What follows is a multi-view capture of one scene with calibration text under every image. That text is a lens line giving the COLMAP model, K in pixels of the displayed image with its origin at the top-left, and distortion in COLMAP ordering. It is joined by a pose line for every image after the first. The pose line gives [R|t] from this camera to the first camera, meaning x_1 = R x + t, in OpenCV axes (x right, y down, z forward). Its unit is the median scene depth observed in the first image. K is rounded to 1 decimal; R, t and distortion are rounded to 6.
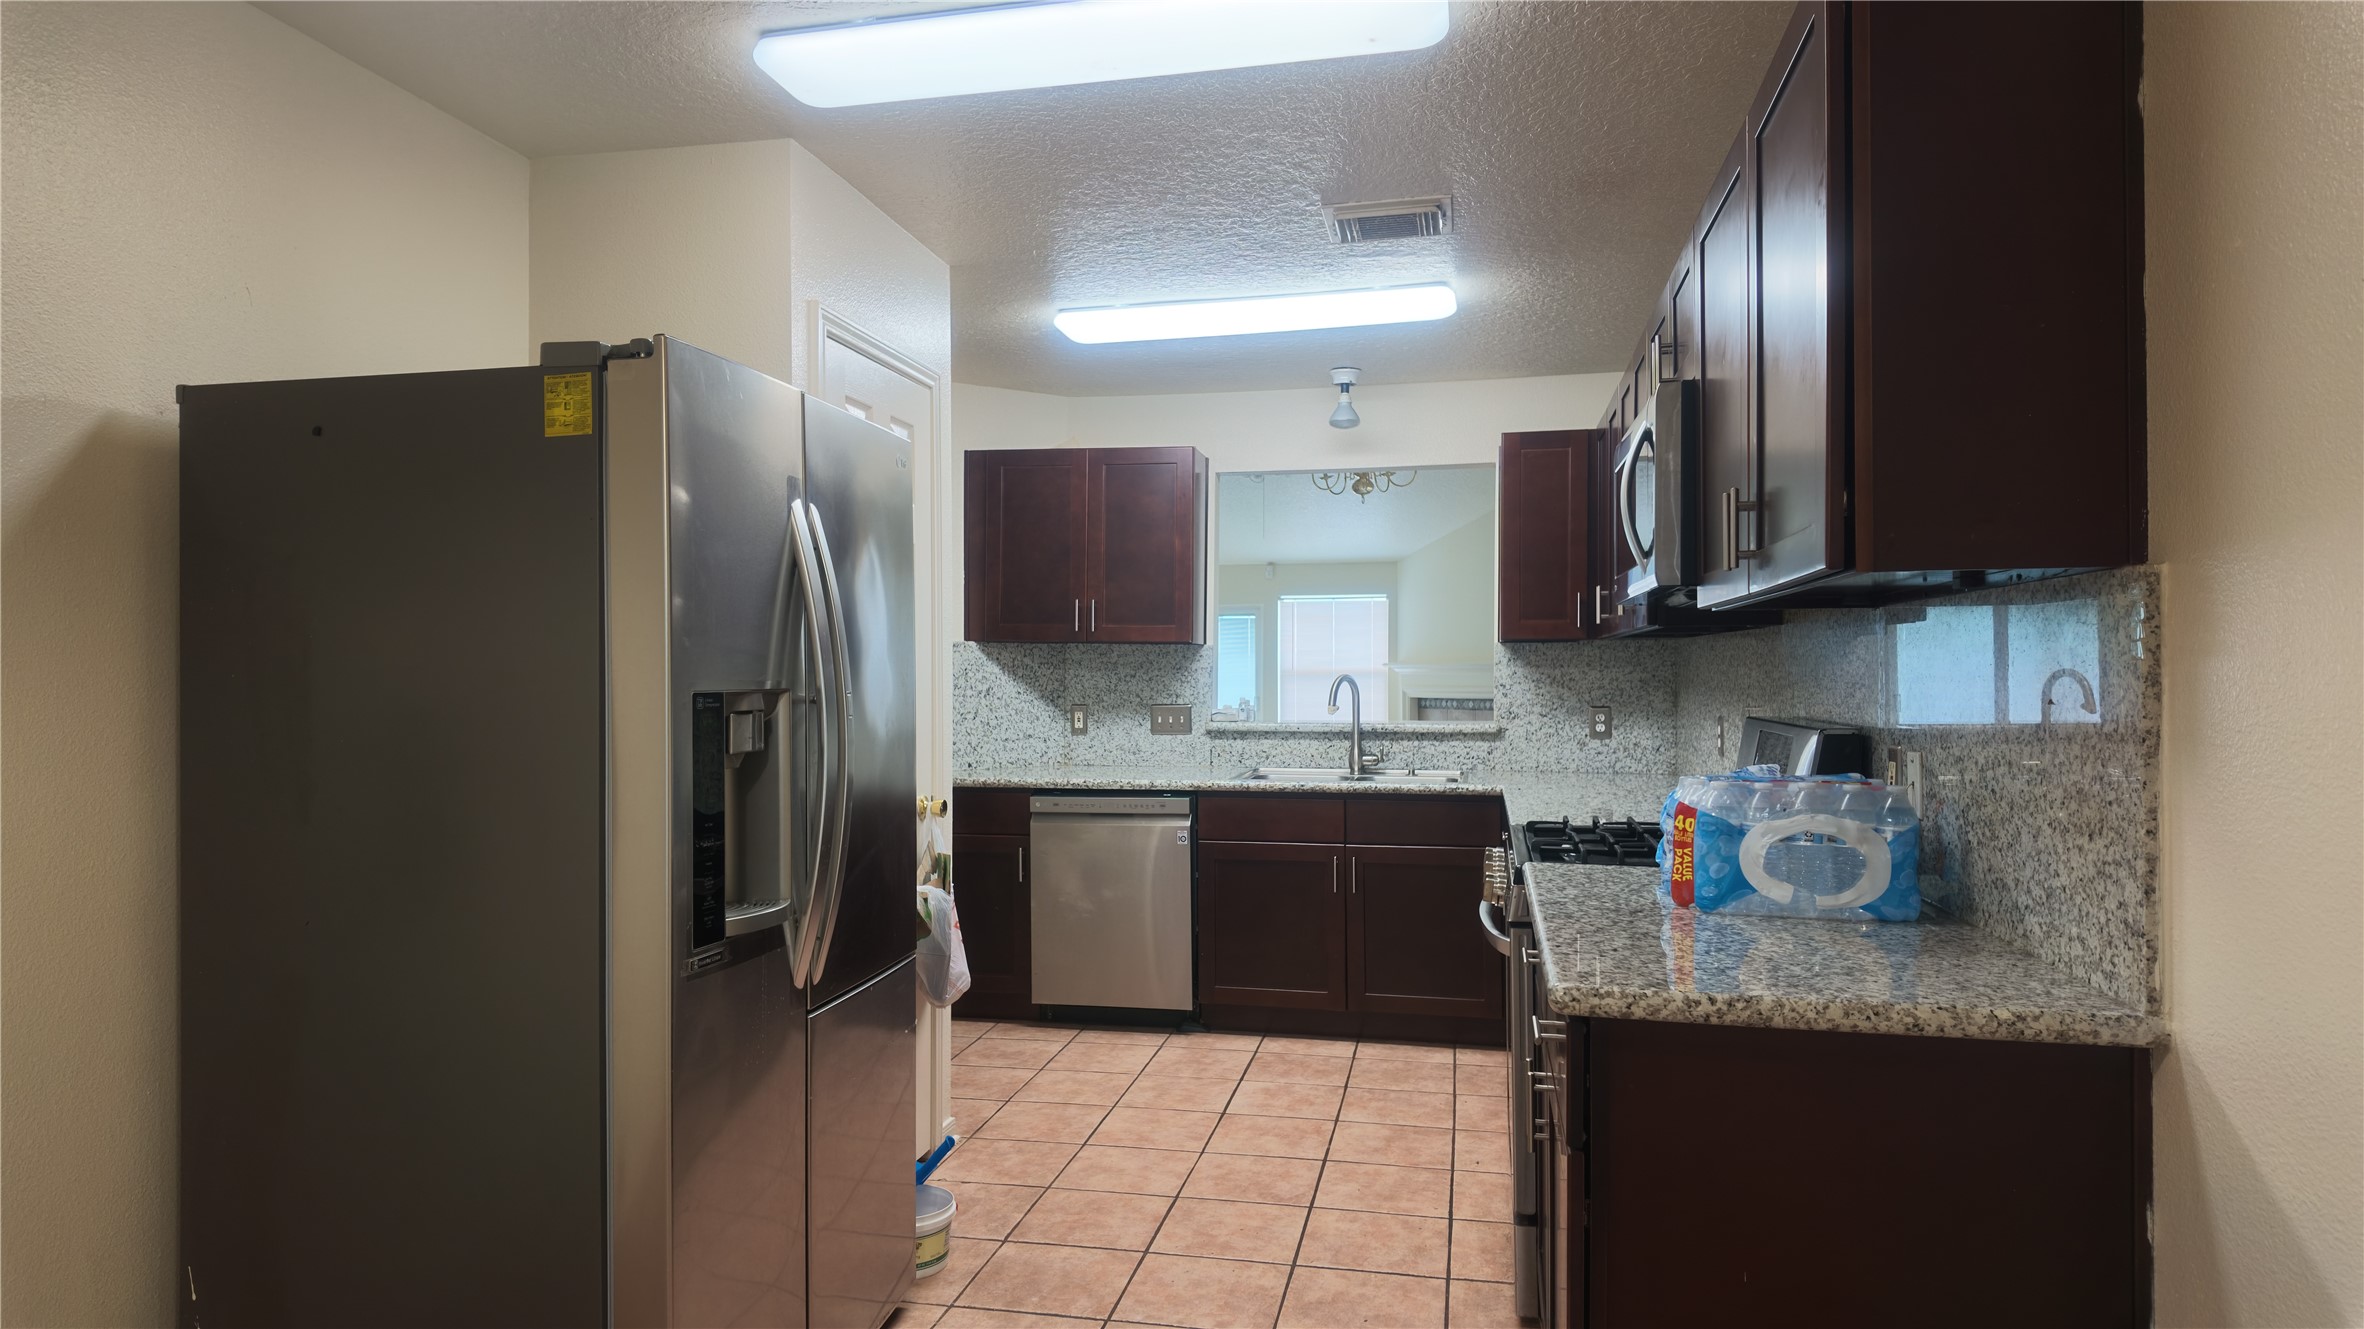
lens RADIAL K [[1377.1, 0, 1189.4], [0, 1377.1, 665.6], [0, 0, 1]] dist [0.127049, -0.181397]
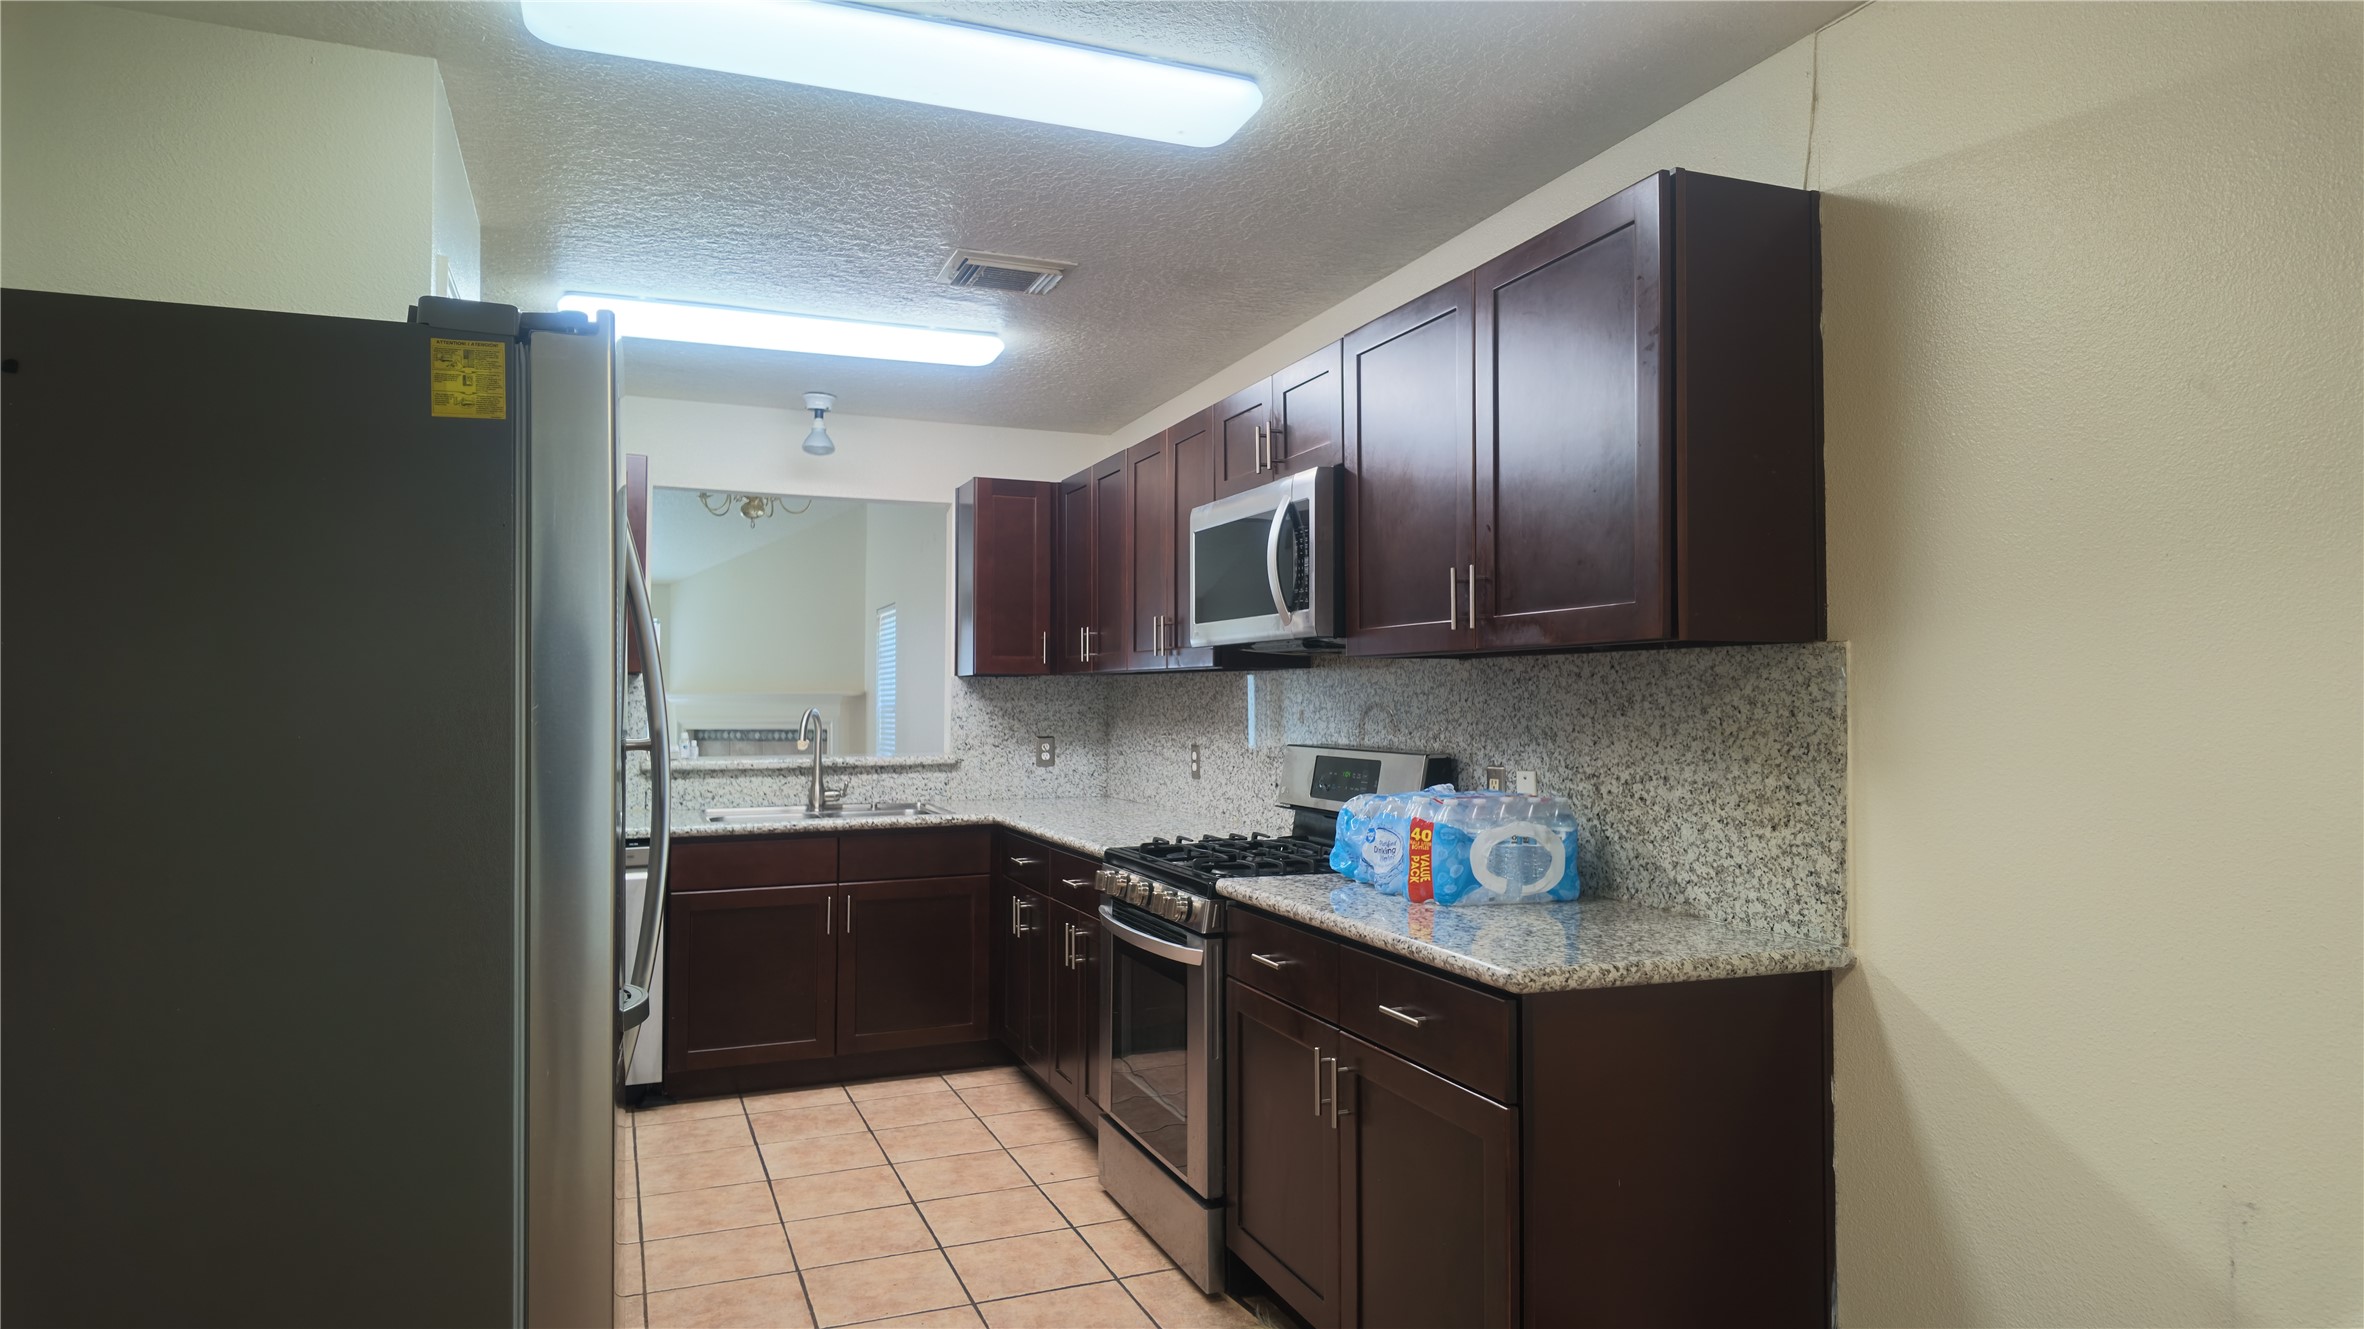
lens RADIAL K [[1377.1, 0, 1189.4], [0, 1377.1, 665.6], [0, 0, 1]] dist [0.127049, -0.181397]
pose [[0.832534, 0.015892, 0.553747, -0.302062], [-0.004650, 0.999754, -0.021701, -0.004707], [-0.553955, 0.015492, 0.832402, 0.063368]]
